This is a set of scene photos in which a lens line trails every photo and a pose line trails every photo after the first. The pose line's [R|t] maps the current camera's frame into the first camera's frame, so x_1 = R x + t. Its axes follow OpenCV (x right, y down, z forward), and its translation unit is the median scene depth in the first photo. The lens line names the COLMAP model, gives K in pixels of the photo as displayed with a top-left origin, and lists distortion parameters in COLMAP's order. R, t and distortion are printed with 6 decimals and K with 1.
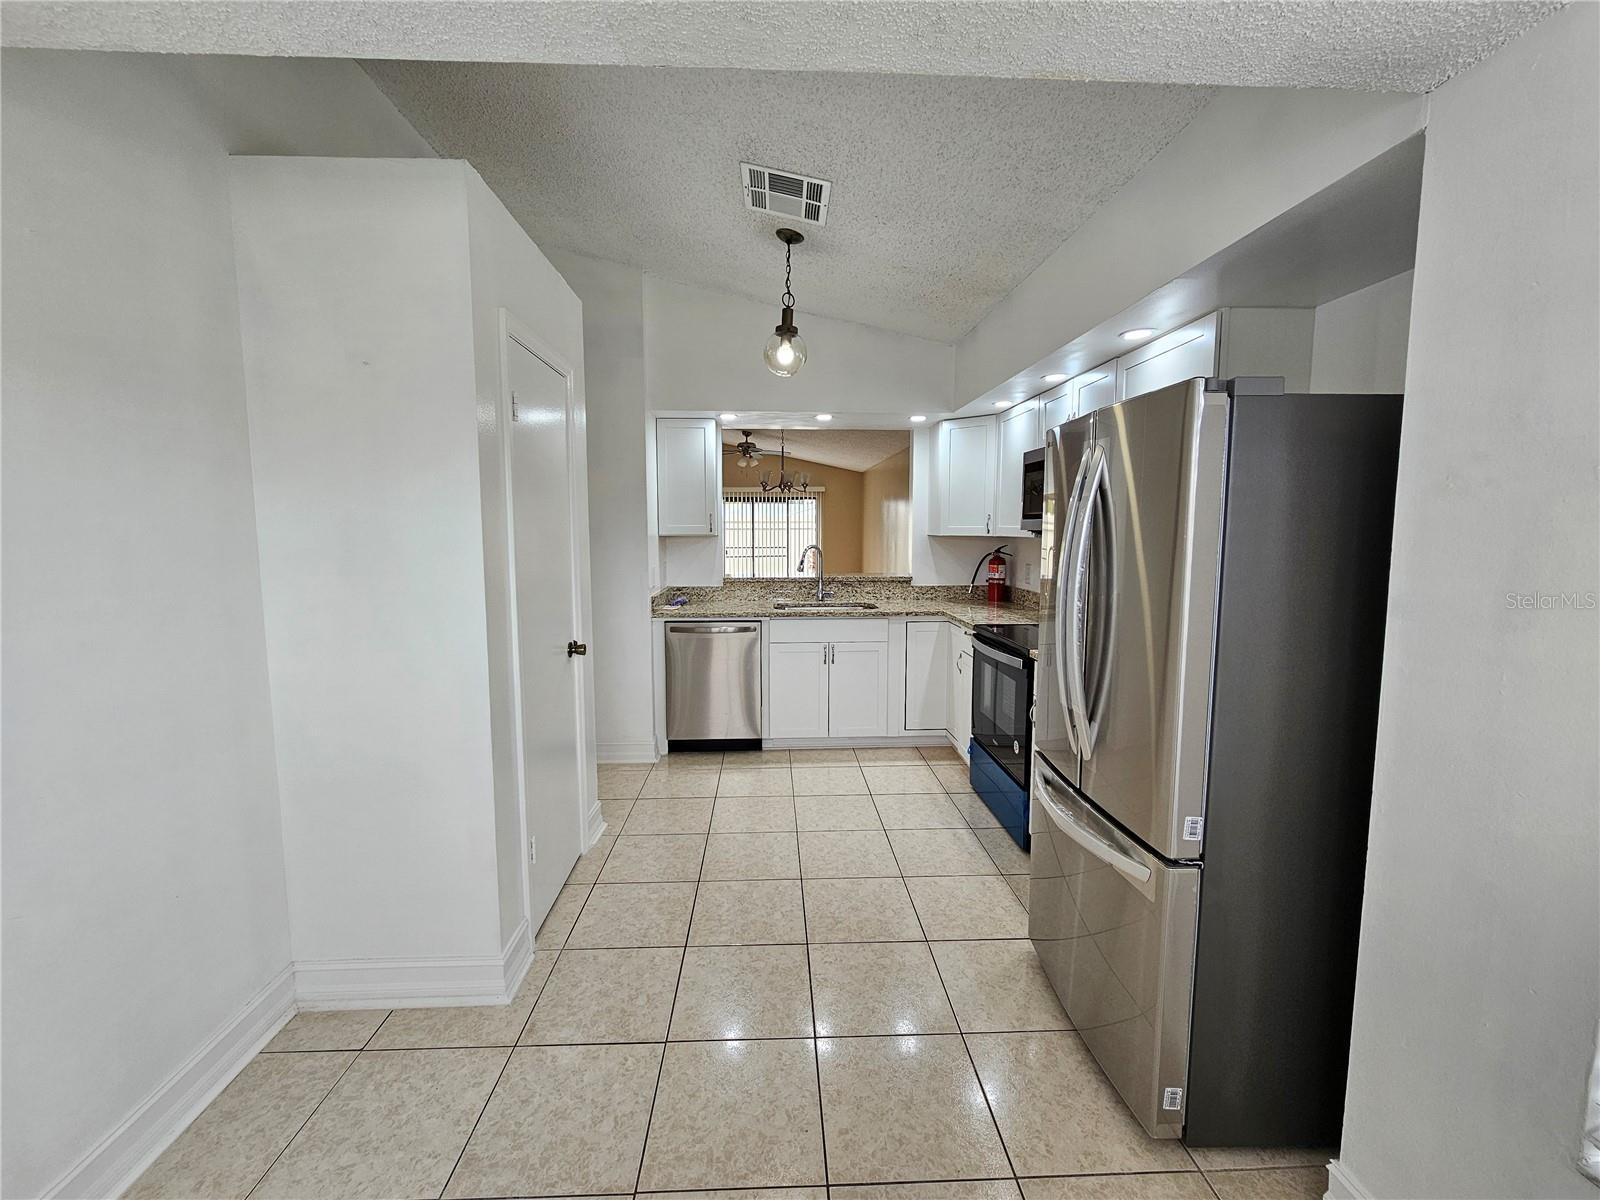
lens RADIAL K [[656.0, 0, 792.6], [0, 656.0, 594.2], [0, 0, 1]] dist [-0.002665, 0.000721]
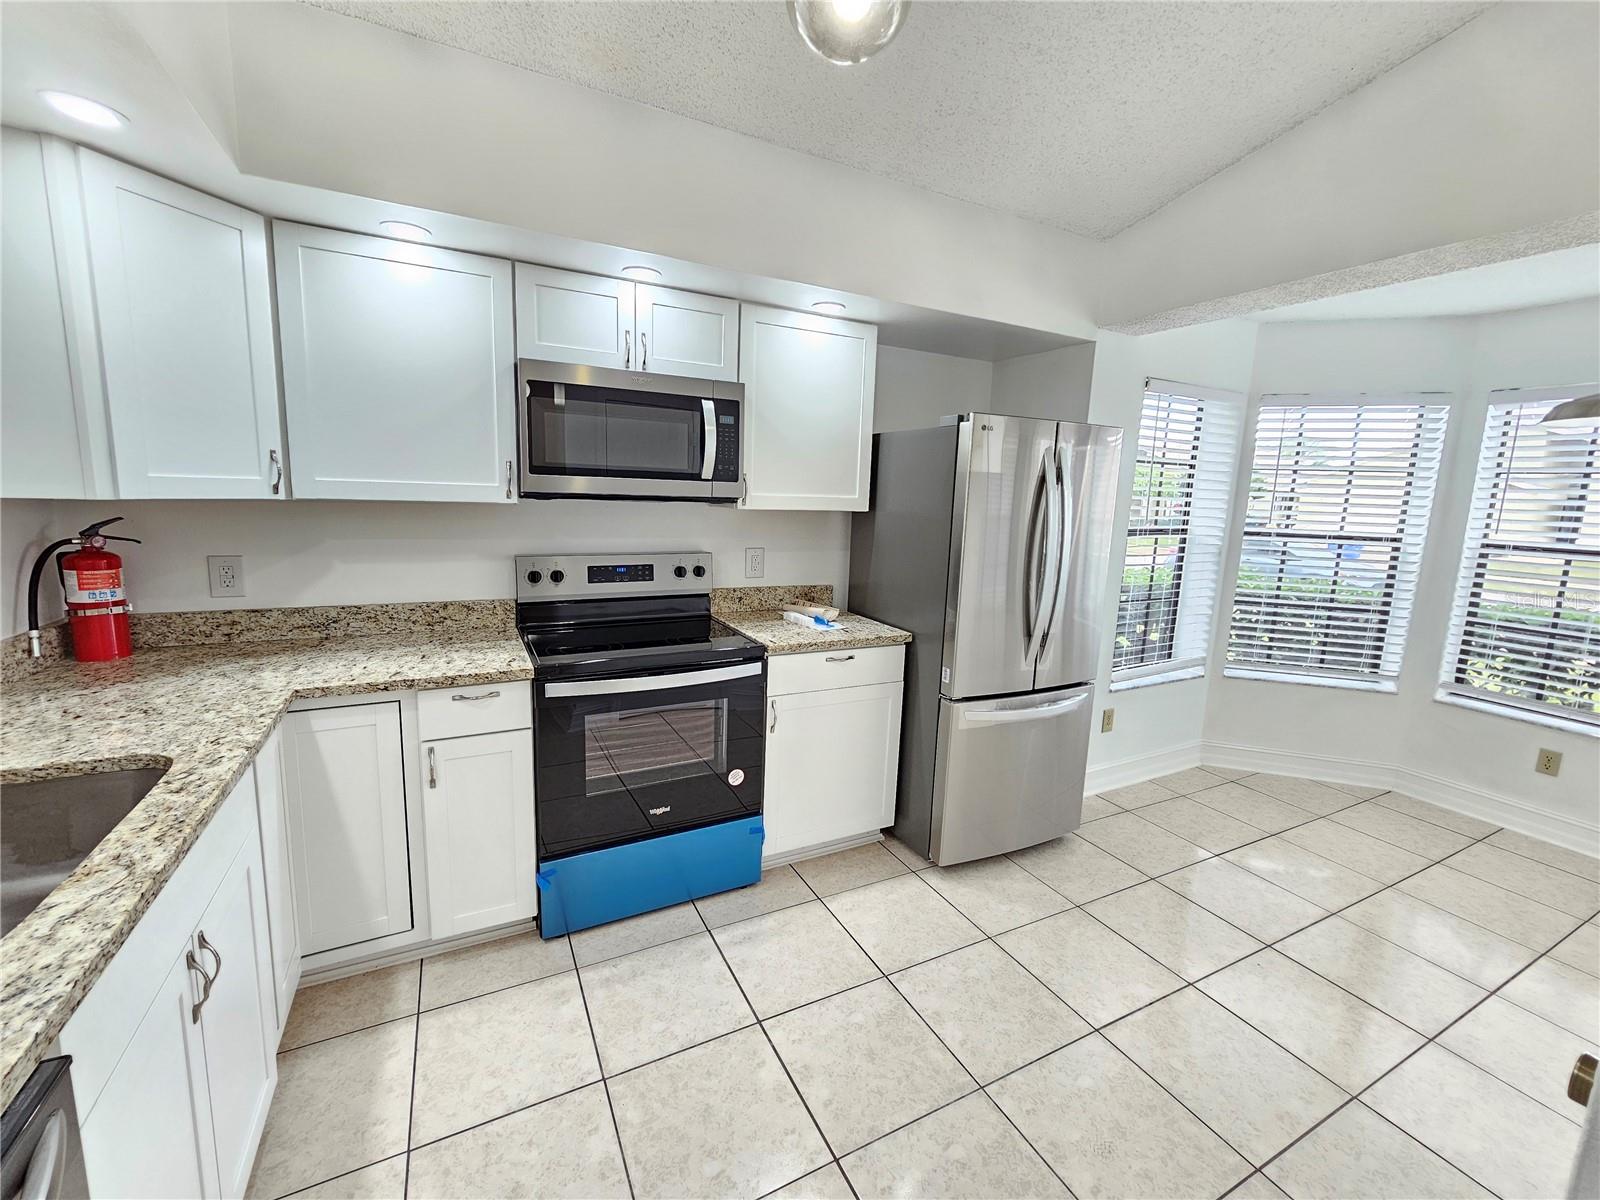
lens RADIAL K [[656.0, 0, 795.4], [0, 656.0, 588.4], [0, 0, 1]] dist [-0.002665, 0.000721]
pose [[-0.422682, -0.148379, 0.894049, -0.257820], [0.057565, 0.980119, 0.189878, -0.095860], [-0.904448, 0.131724, -0.405737, 0.890041]]
